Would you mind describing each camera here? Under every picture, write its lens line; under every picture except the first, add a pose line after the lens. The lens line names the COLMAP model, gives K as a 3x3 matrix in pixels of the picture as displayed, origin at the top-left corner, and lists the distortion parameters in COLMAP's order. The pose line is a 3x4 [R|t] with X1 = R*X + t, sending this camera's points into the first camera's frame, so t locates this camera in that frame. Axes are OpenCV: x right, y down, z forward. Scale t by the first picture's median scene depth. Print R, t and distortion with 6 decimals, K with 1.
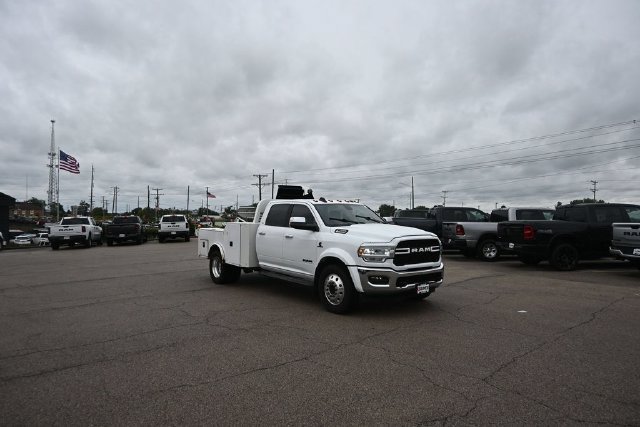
lens RADIAL K [[453.5, 0, 315.7], [0, 453.5, 212.1], [0, 0, 1]] dist [0.007234, 0.004205]
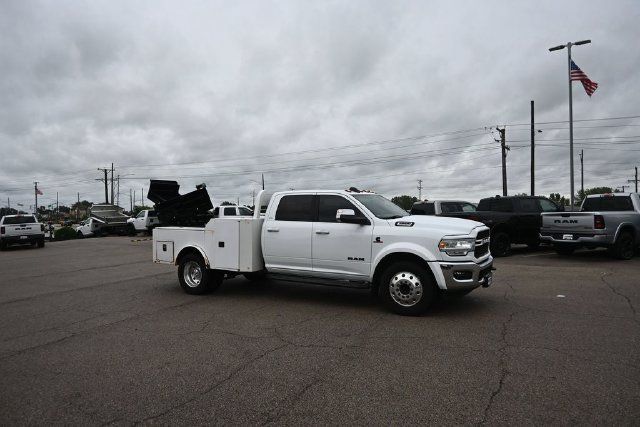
lens RADIAL K [[452.7, 0, 314.5], [0, 452.7, 225.6], [0, 0, 1]] dist [0.003053, -0.000619]
pose [[0.931333, -0.025976, 0.363240, -0.065903], [0.013872, 0.999259, 0.035891, 0.001614], [-0.363903, -0.028387, 0.931004, 0.034872]]
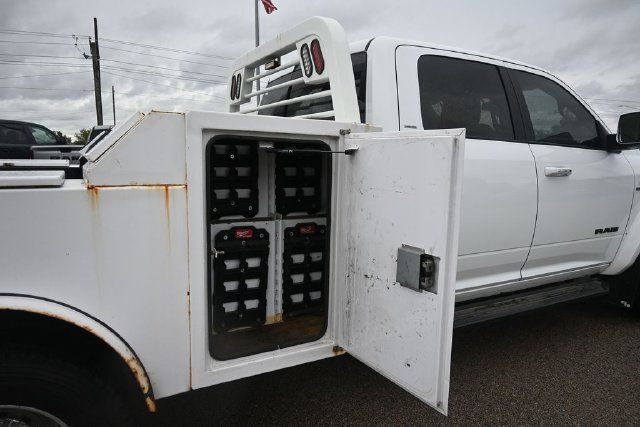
lens RADIAL K [[449.8, 0, 310.9], [0, 449.8, 213.5], [0, 0, 1]] dist [-0.002226, -0.000268]
pose [[0.127071, -0.150086, 0.980473, -0.067642], [-0.015312, 0.988071, 0.153233, 0.006222], [-0.991775, -0.034484, 0.123257, 0.193744]]
